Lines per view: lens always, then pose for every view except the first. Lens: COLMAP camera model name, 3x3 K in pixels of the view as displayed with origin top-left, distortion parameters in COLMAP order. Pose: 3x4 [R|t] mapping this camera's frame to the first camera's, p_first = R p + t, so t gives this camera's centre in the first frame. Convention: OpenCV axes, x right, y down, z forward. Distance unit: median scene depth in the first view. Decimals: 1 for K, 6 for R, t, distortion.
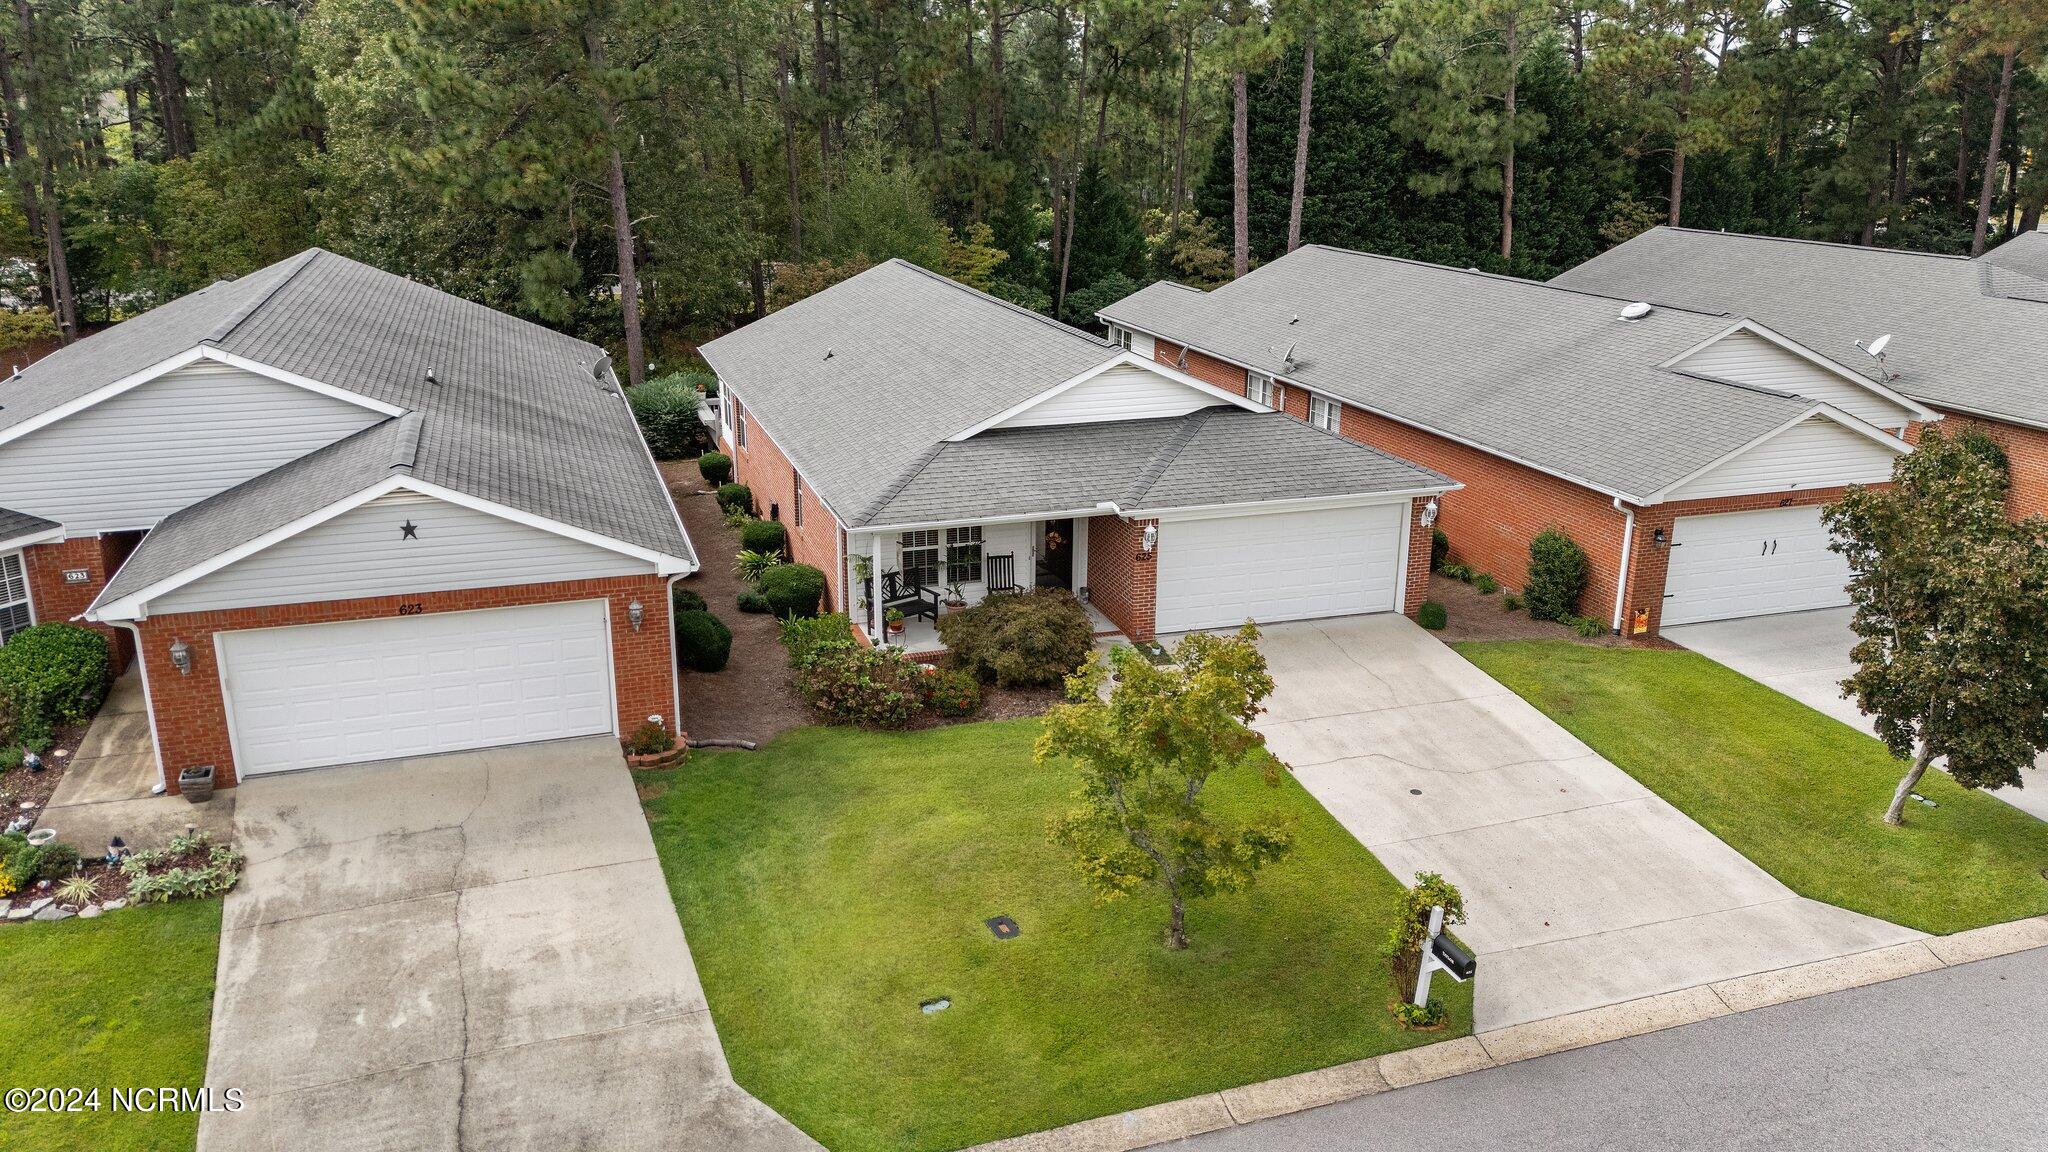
lens RADIAL K [[1517.4, 0, 1009.5], [0, 1517.4, 572.8], [0, 0, 1]] dist [0.070212, -0.073976]
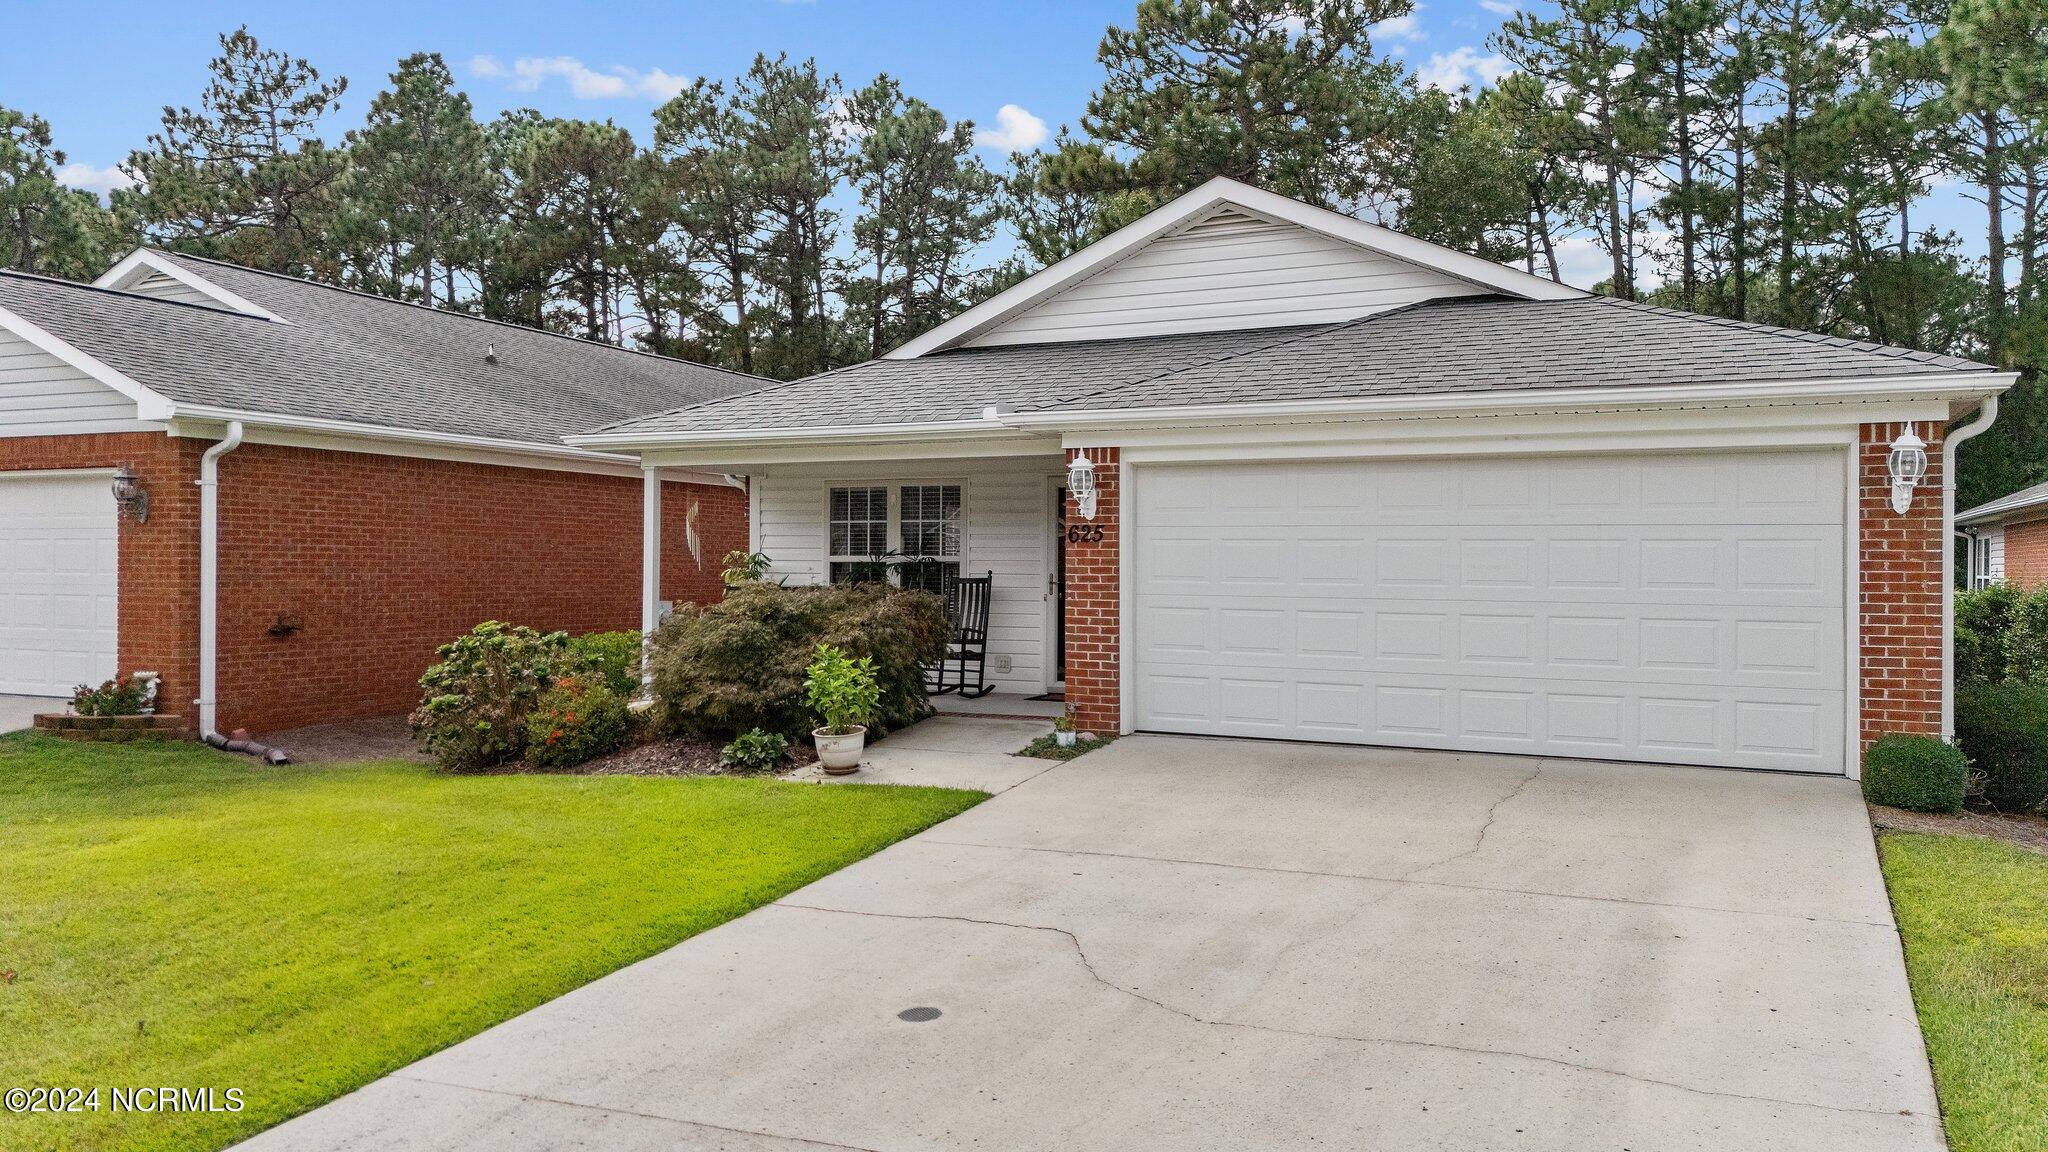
lens RADIAL K [[1517.4, 0, 1009.5], [0, 1517.4, 572.8], [0, 0, 1]] dist [0.070212, -0.073976]
pose [[0.733858, -0.002495, -0.679299, 0.413628], [-0.197520, 0.956003, -0.216896, 0.112202], [0.649953, 0.293346, 0.701077, 0.723516]]
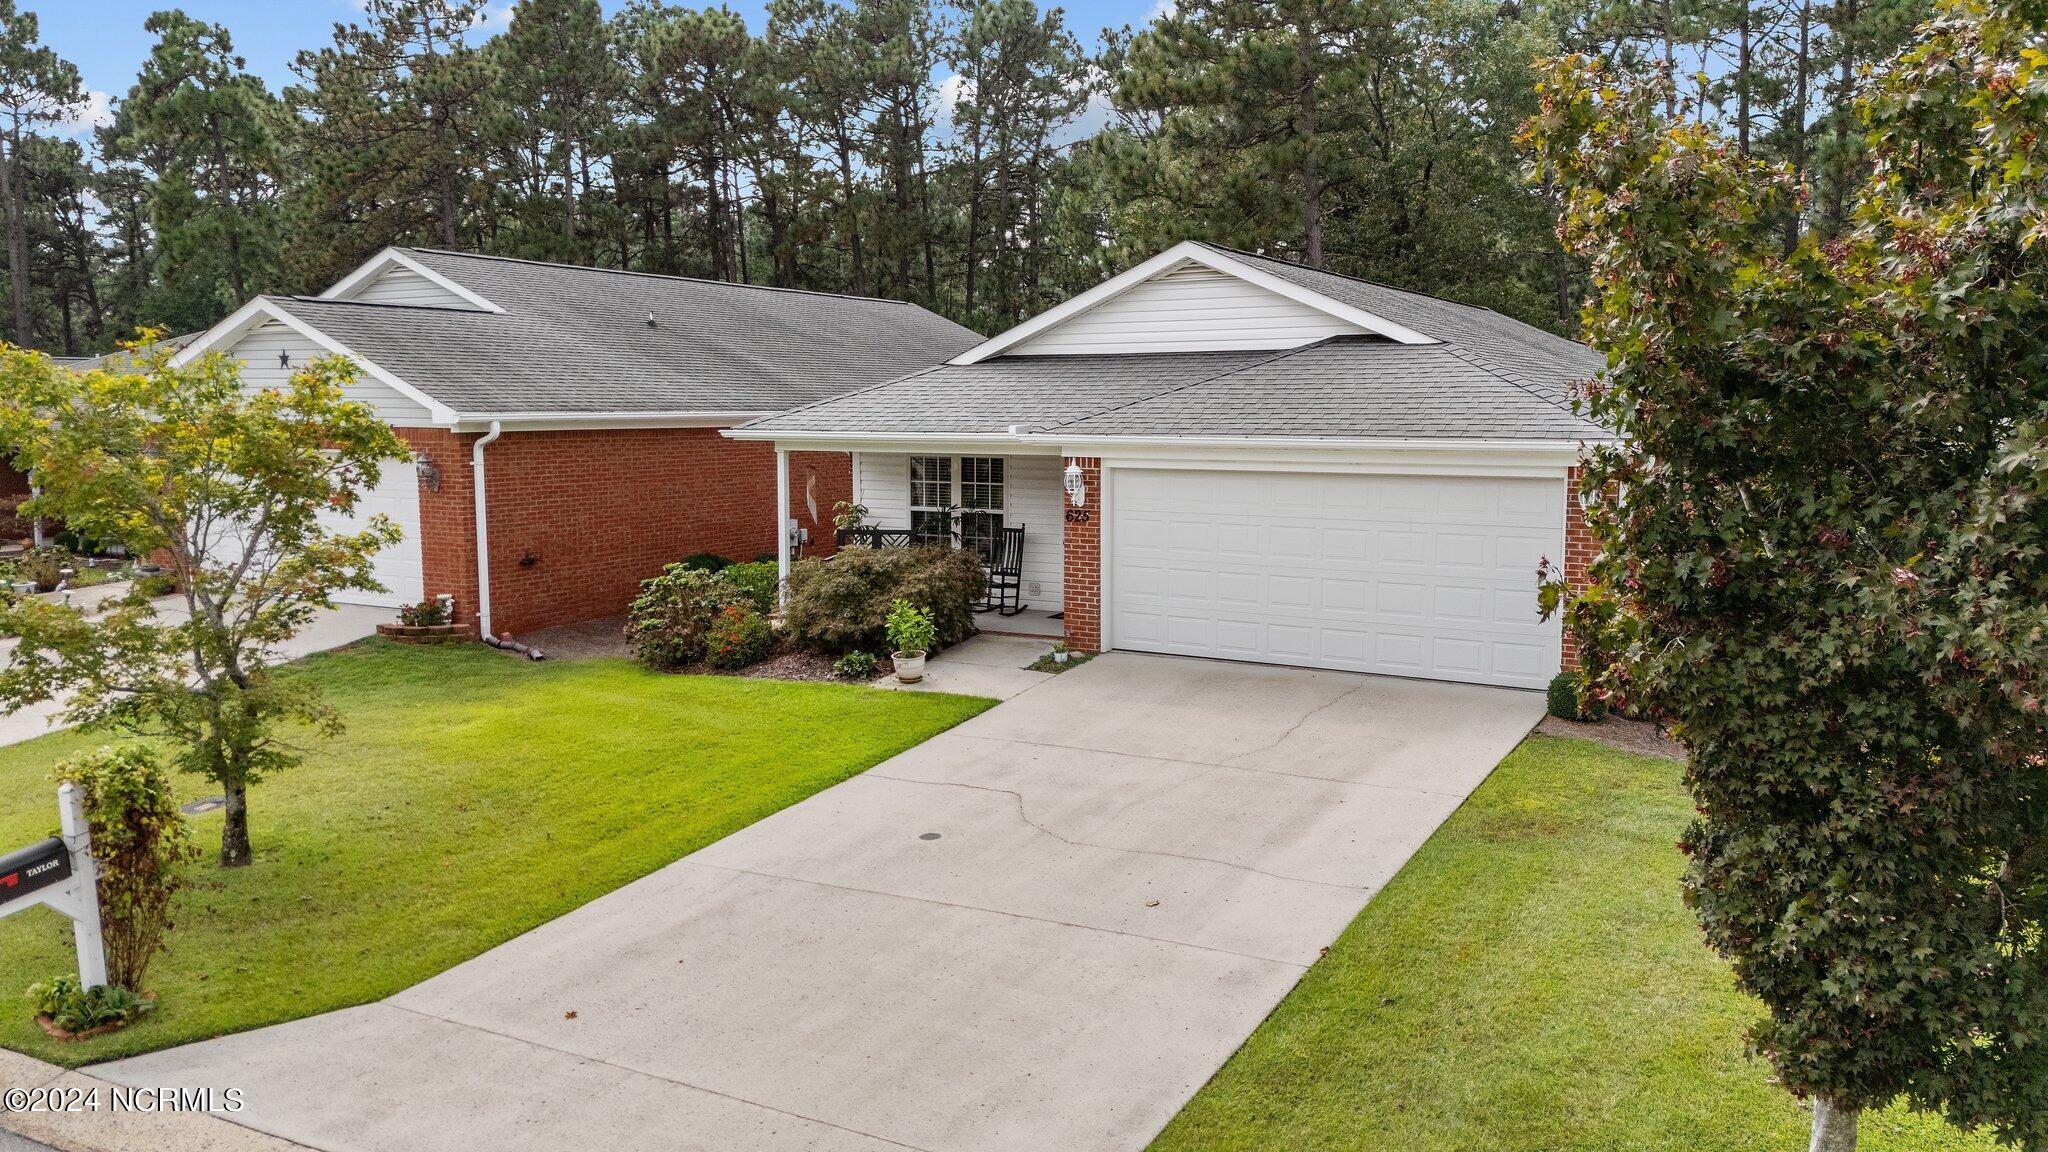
lens RADIAL K [[1508.7, 0, 1003.6], [0, 1508.7, 571.9], [0, 0, 1]] dist [0.094019, -0.142261]
pose [[0.677879, 0.075996, -0.731235, 0.599106], [-0.207317, 0.974036, -0.090959, 0.086495], [0.705337, 0.213257, 0.676034, 0.578243]]
